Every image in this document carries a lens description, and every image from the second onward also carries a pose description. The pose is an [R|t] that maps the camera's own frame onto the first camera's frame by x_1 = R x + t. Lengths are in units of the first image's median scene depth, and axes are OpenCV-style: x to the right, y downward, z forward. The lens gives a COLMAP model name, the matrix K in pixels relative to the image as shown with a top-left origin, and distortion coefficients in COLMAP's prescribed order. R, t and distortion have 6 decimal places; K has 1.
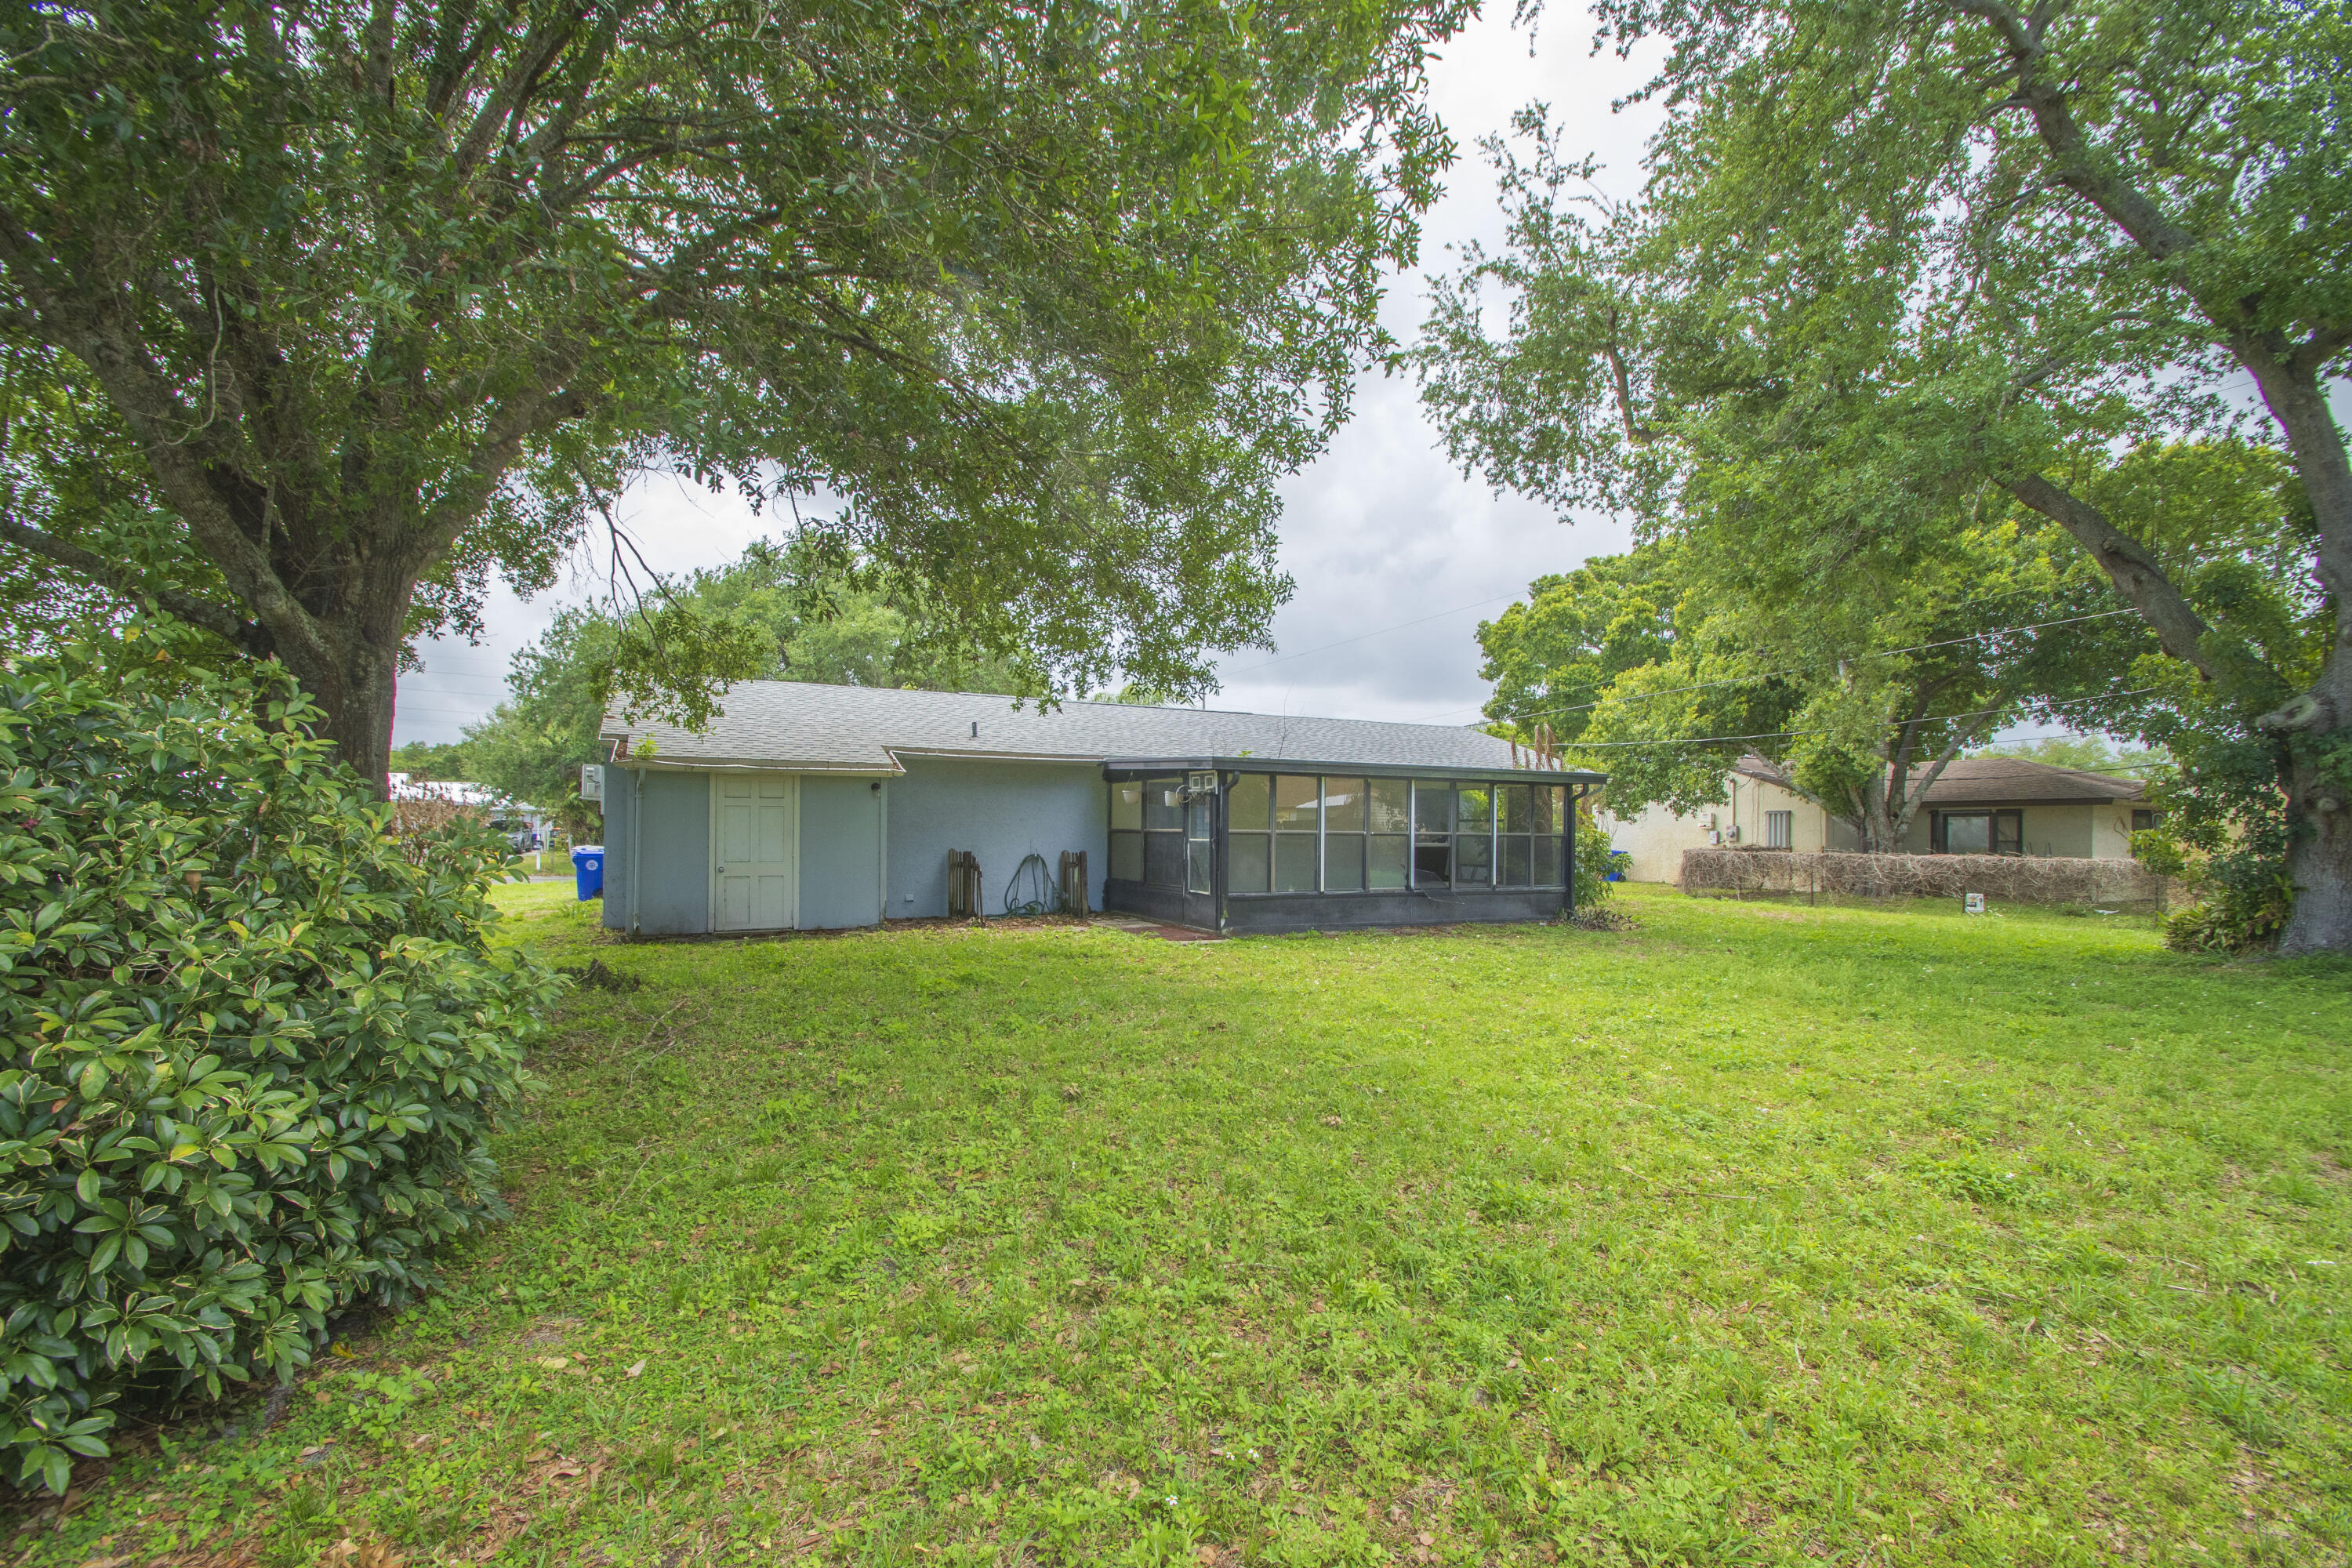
lens RADIAL K [[1022.1, 0, 1175.1], [0, 1022.1, 843.0], [0, 0, 1]] dist [-0.003385, -0.000708]
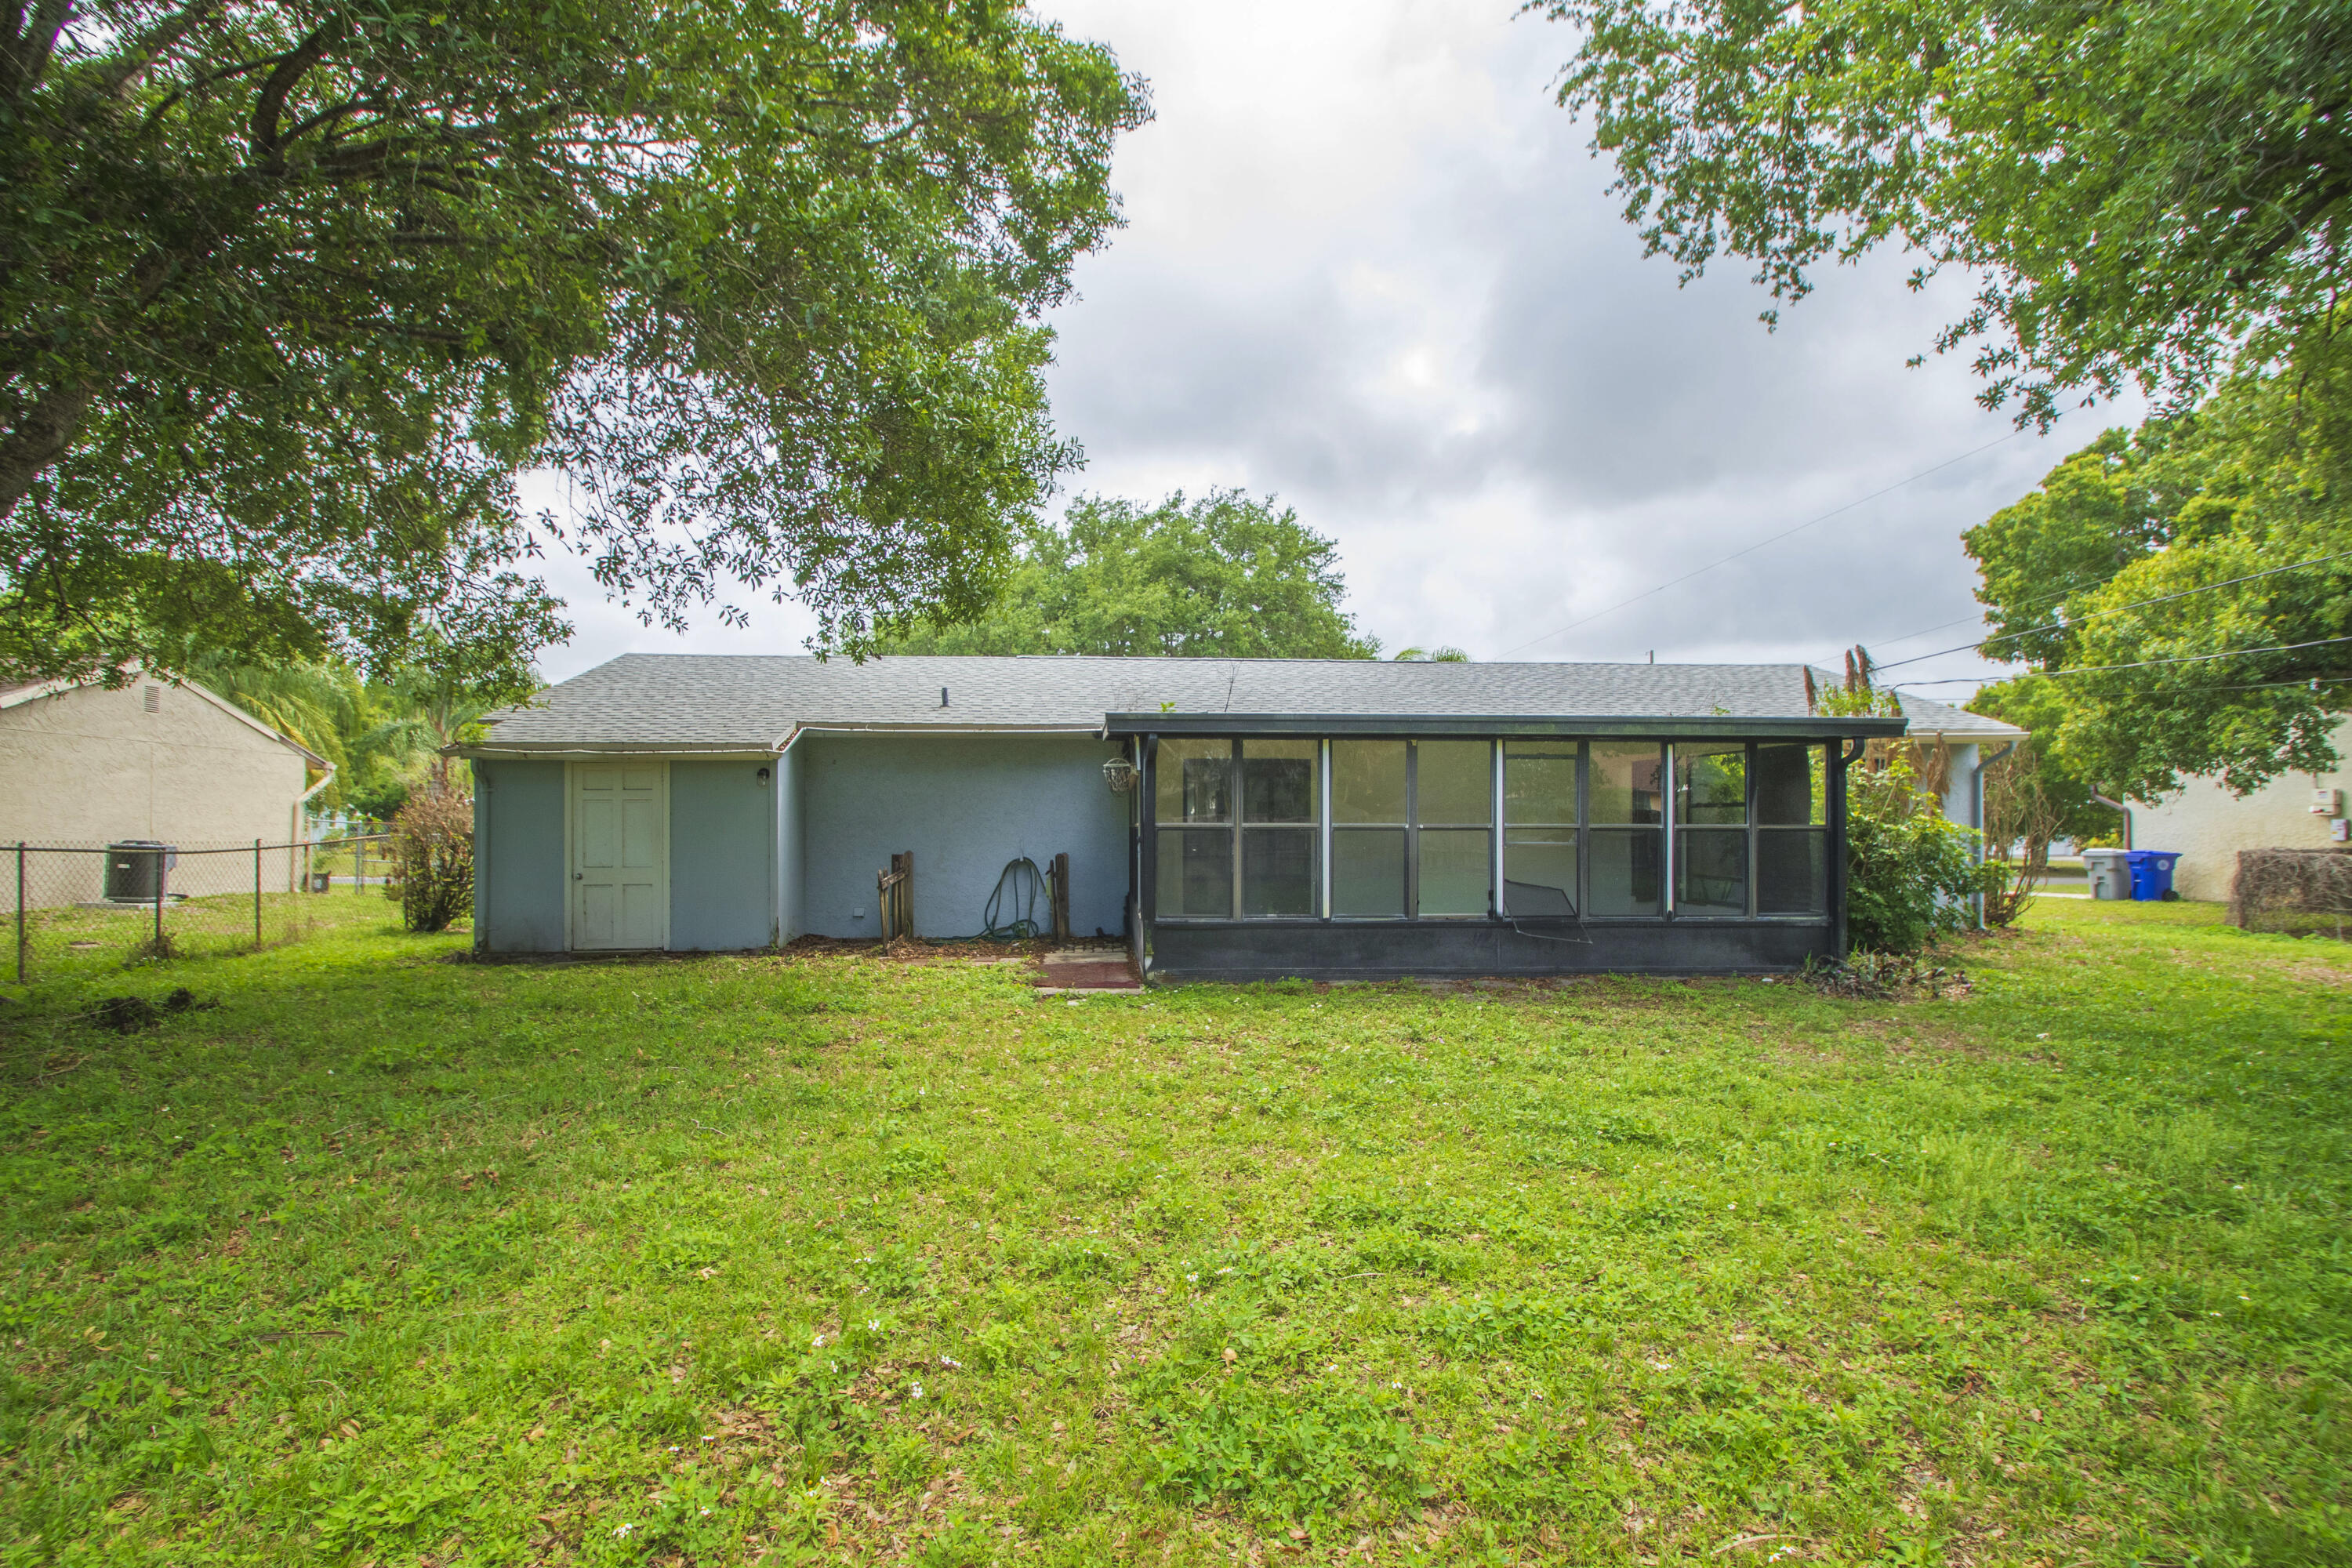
lens RADIAL K [[1120.0, 0, 1179.6], [0, 1120.0, 833.8], [0, 0, 1]] dist [0.001013, -0.026341]
pose [[0.920383, -0.006670, -0.390960, 0.298484], [0.003203, 0.999950, -0.009518, 0.001445], [0.391004, 0.007508, 0.920358, 0.286851]]
